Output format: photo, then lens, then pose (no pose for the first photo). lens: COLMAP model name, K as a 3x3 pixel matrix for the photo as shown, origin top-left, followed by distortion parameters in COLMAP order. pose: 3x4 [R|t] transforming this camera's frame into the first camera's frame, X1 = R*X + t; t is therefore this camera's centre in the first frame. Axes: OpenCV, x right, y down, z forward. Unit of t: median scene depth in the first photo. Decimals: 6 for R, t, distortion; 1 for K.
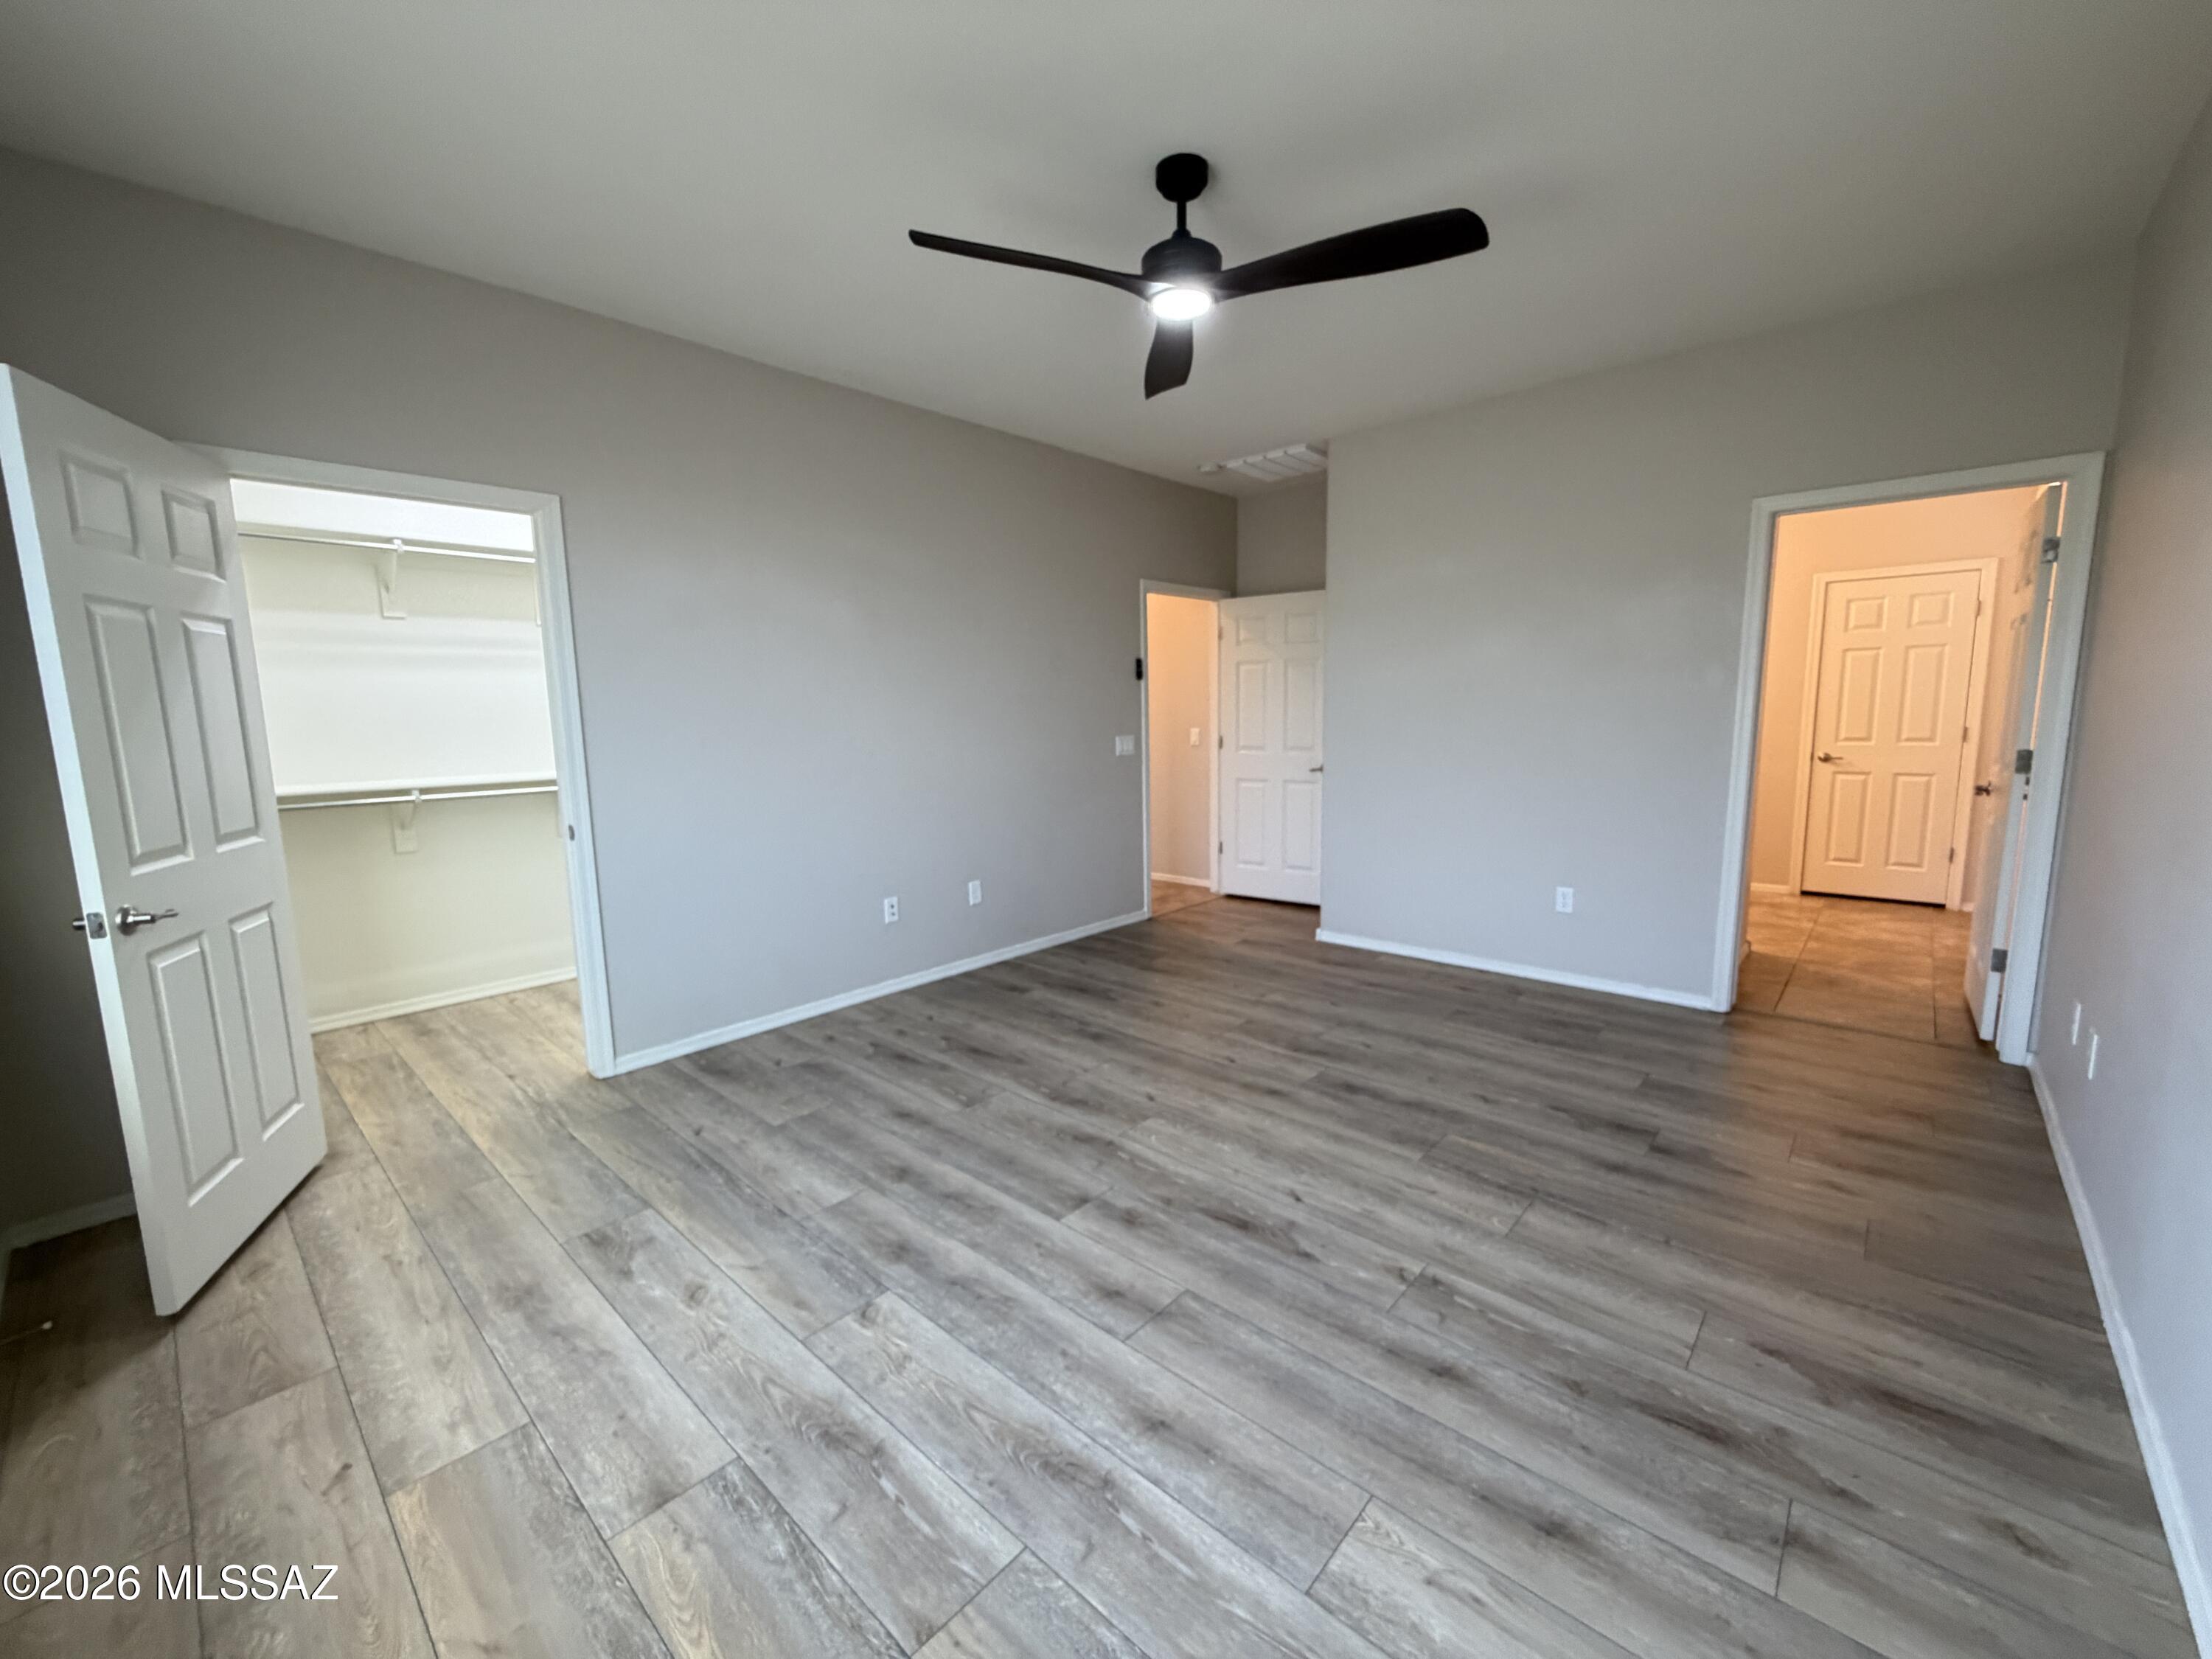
lens RADIAL K [[884.9, 0, 1099.8], [0, 884.9, 824.7], [0, 0, 1]] dist [-0.000287, 0.000218]
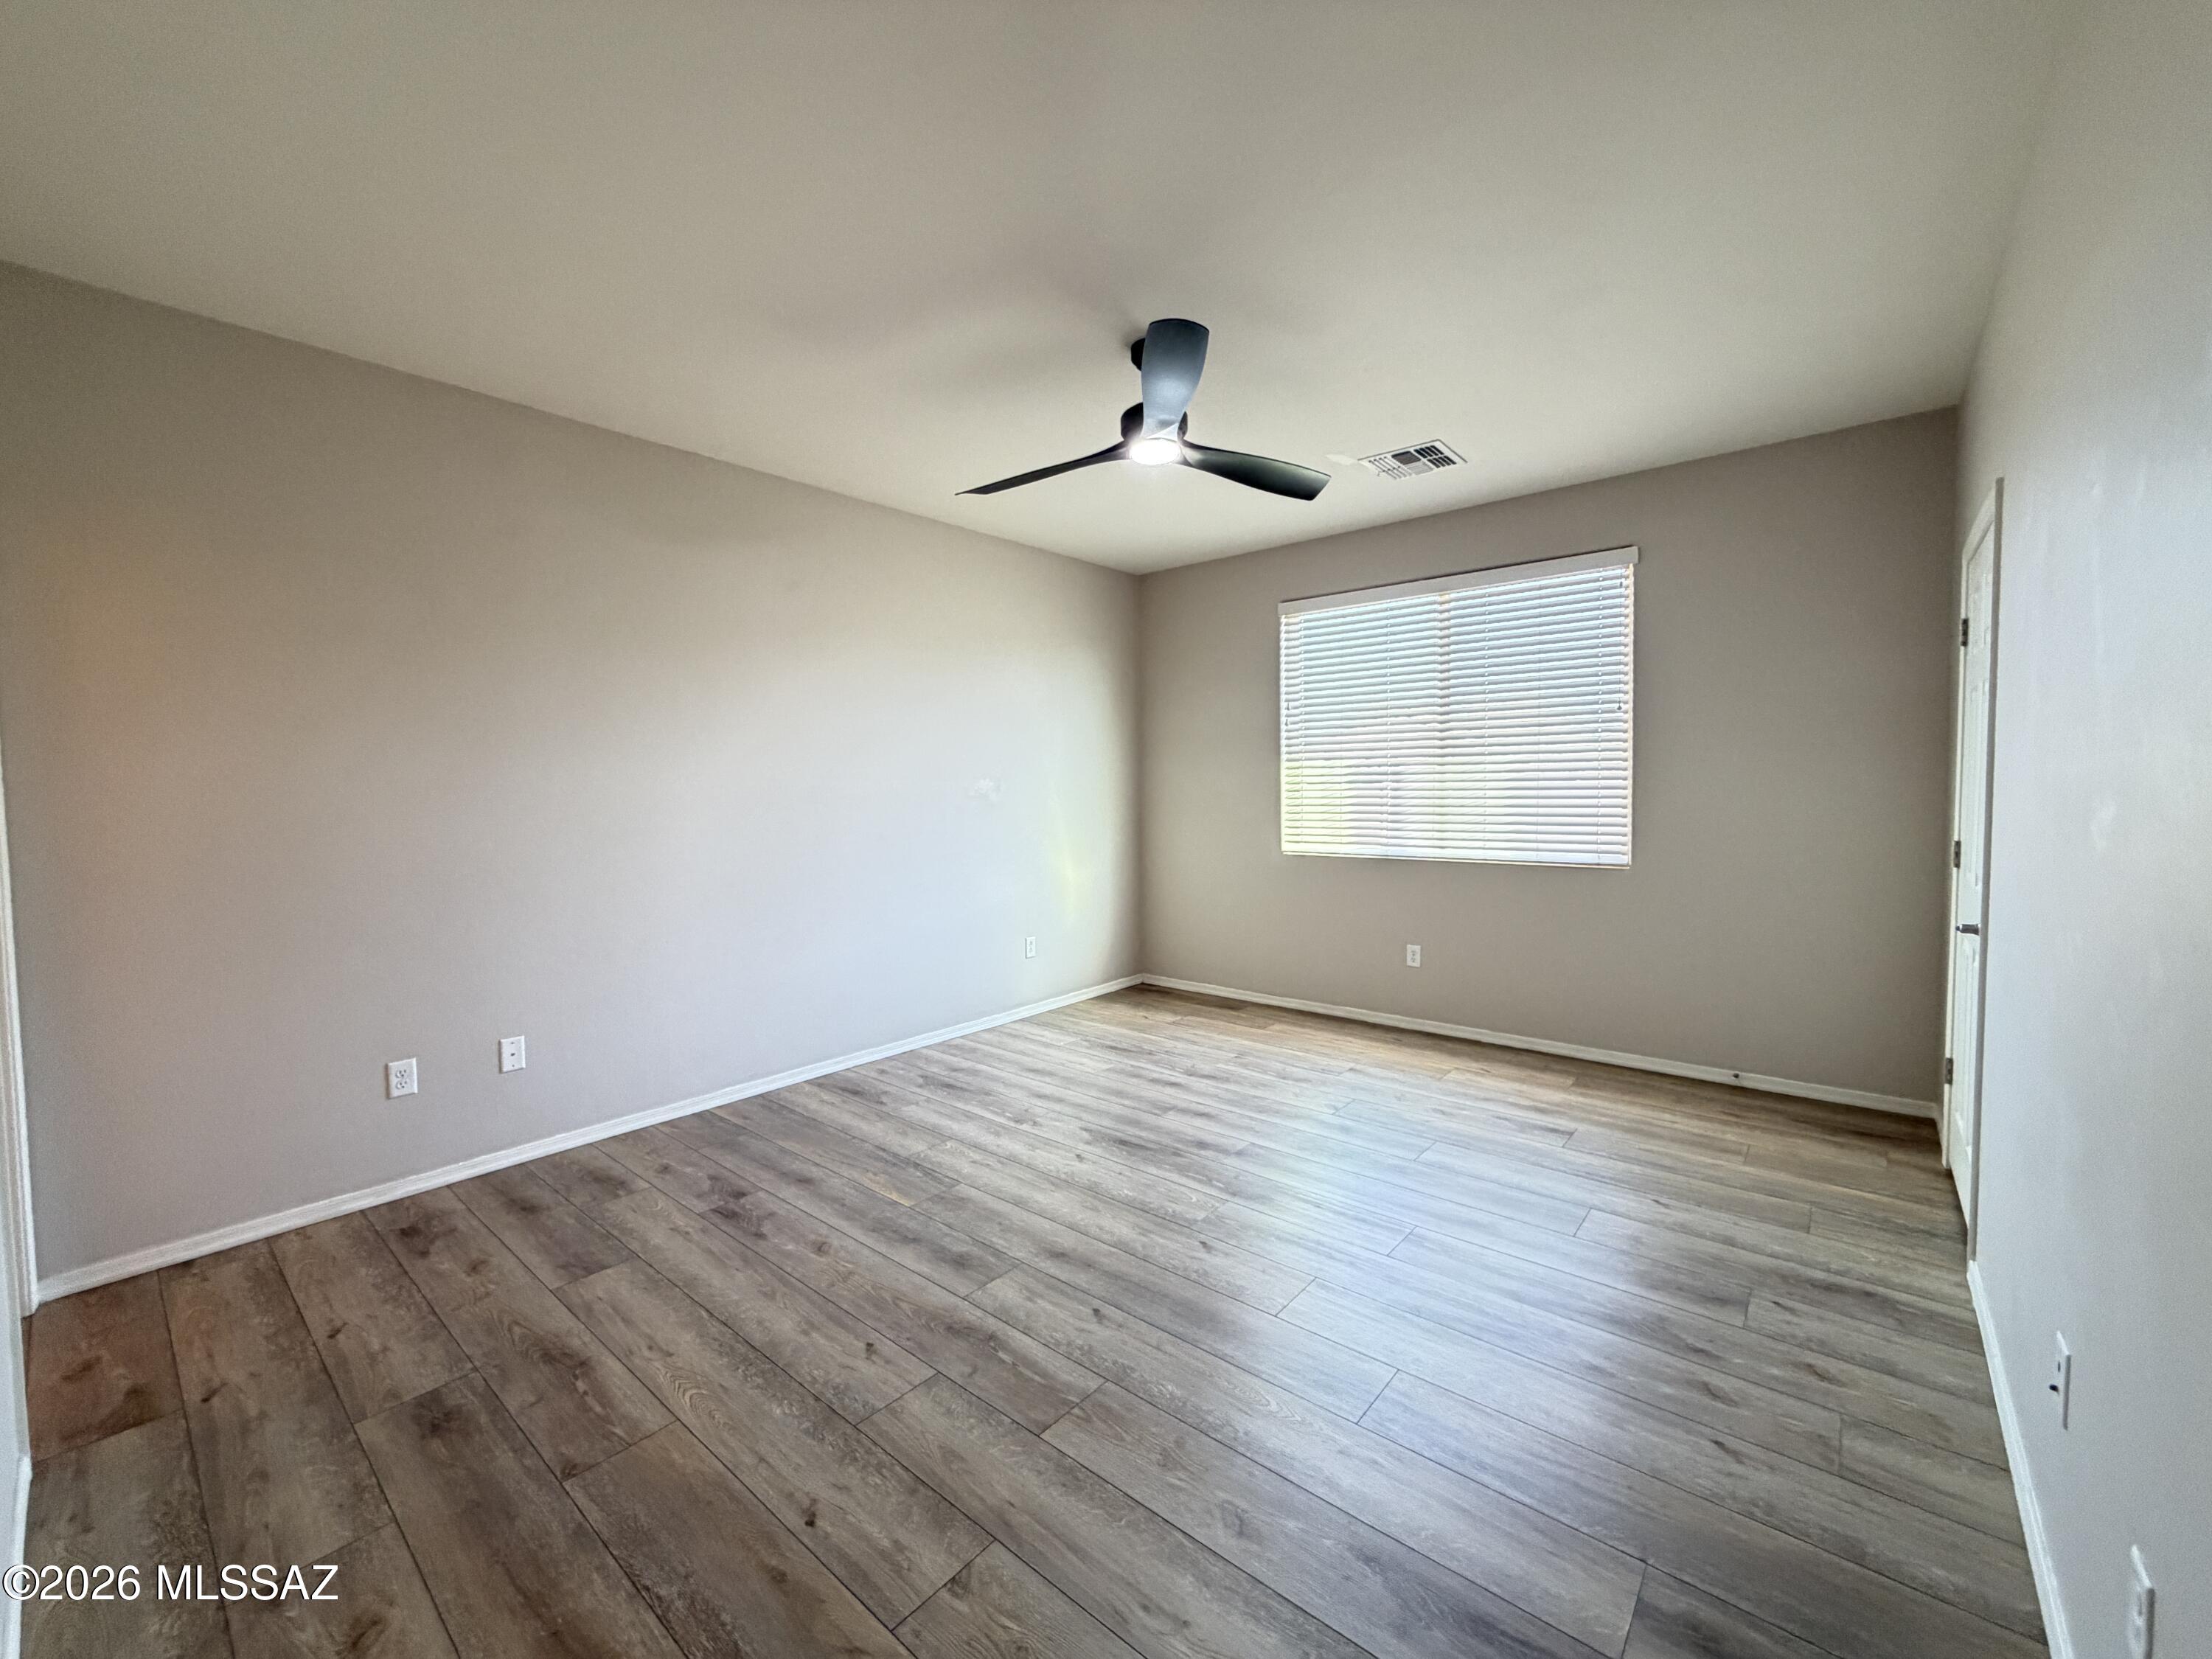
lens RADIAL K [[884.9, 0, 1099.8], [0, 884.9, 824.7], [0, 0, 1]] dist [-0.000287, 0.000218]
pose [[-0.998903, 0.033101, -0.033132, 0.222099], [0.026785, 0.984094, 0.175620, -0.305370], [0.038418, 0.174539, -0.983900, 2.252195]]
